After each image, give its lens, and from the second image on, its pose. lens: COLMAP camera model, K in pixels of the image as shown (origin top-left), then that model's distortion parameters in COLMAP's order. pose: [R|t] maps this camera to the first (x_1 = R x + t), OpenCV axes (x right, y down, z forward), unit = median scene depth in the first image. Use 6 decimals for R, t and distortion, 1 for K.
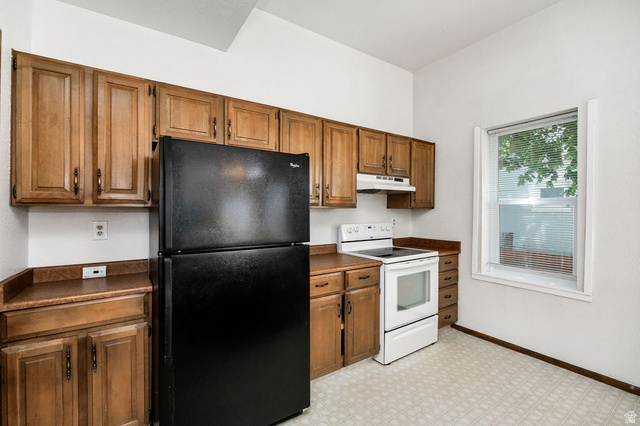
lens RADIAL K [[274.8, 0, 311.4], [0, 274.8, 212.6], [0, 0, 1]] dist [-0.010389, 0.000225]
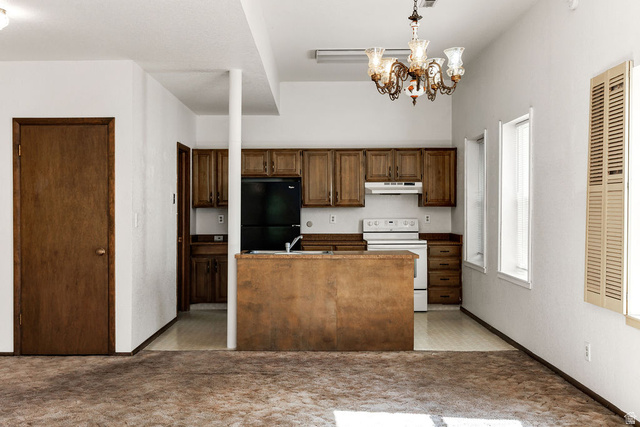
lens RADIAL K [[641.3, 0, 317.9], [0, 641.3, 214.1], [0, 0, 1]] dist [0.053921, 0.000000]
pose [[0.831906, 0.001938, -0.554913, 1.912478], [0.000562, 0.999990, 0.004334, 0.005703], [0.554916, -0.003917, 0.831897, -1.991747]]
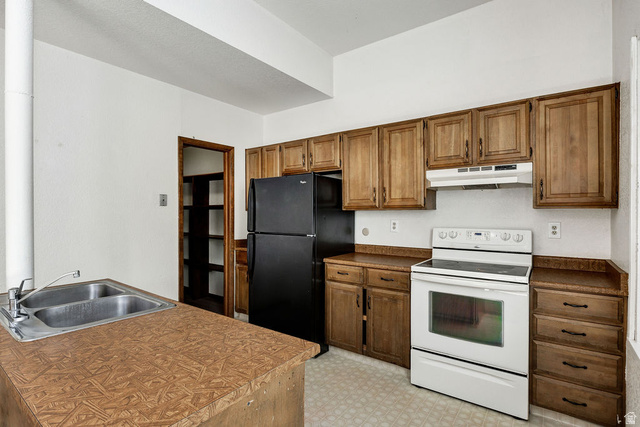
lens RADIAL K [[333.6, 0, 314.9], [0, 333.6, 213.3], [0, 0, 1]] dist [0.005161, -0.001174]
pose [[0.334601, 0.004591, -0.942349, 1.146045], [-0.001198, 0.999989, 0.004446, -0.008236], [0.942359, -0.000358, 0.334603, 0.318803]]
